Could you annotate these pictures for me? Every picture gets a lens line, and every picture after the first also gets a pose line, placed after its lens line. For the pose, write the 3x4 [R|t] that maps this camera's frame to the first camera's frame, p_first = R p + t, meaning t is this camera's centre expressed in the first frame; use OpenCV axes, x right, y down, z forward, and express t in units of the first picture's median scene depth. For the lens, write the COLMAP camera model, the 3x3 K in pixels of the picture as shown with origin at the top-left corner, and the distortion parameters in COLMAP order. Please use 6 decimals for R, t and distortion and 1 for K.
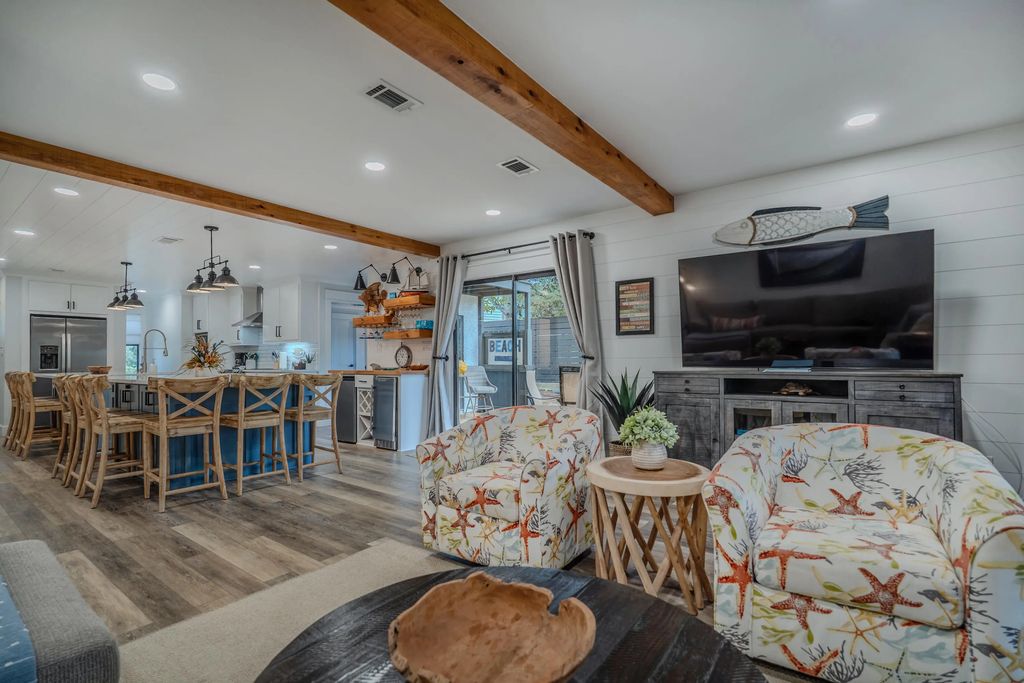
lens RADIAL K [[497.0, 0, 510.5], [0, 497.0, 356.5], [0, 0, 1]] dist [-0.002670, -0.000411]
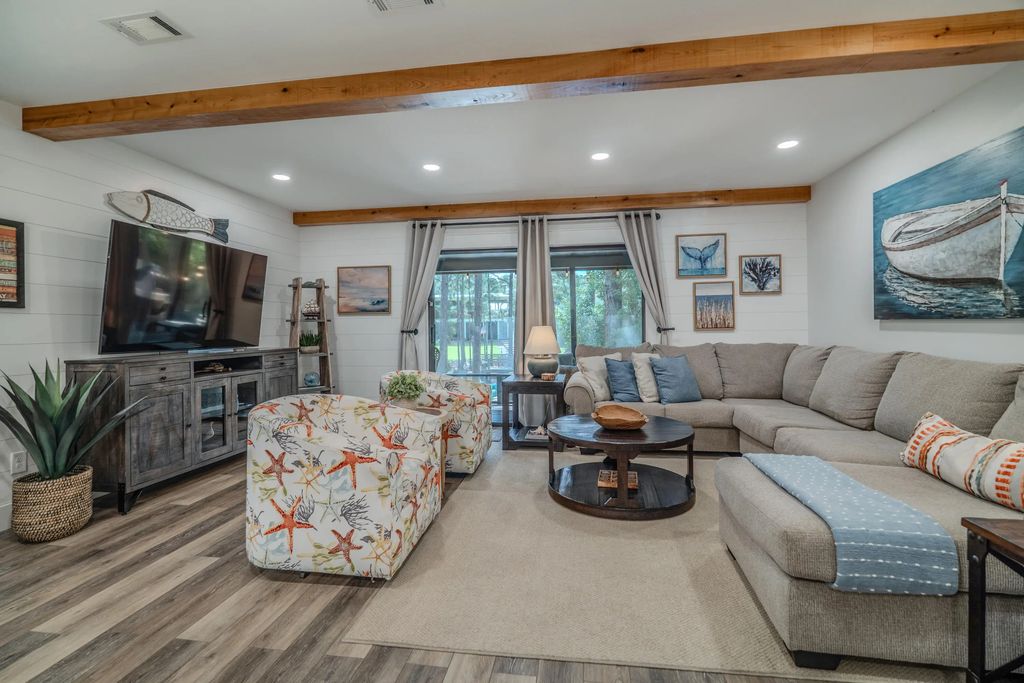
lens RADIAL K [[481.2, 0, 511.3], [0, 481.2, 327.3], [0, 0, 1]] dist [-0.002419, -0.000667]
pose [[-0.487221, 0.012098, 0.873195, -0.725365], [0.009609, 0.999918, -0.008491, -0.010475], [-0.873226, 0.004254, -0.487297, 0.920981]]
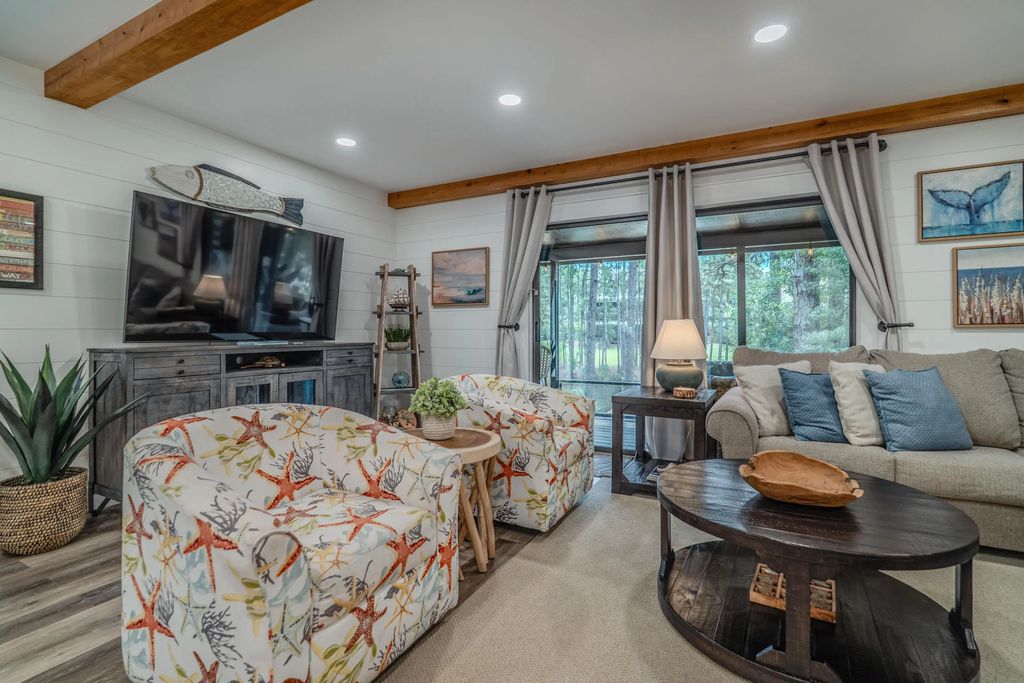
lens RADIAL K [[481.4, 0, 496.3], [0, 481.4, 332.1], [0, 0, 1]] dist [-0.000454, -0.000484]
pose [[-0.140560, 0.005394, 0.990057, -0.459497], [-0.004123, 0.999973, -0.006034, 0.008937], [-0.990064, -0.004930, -0.140534, 0.660764]]
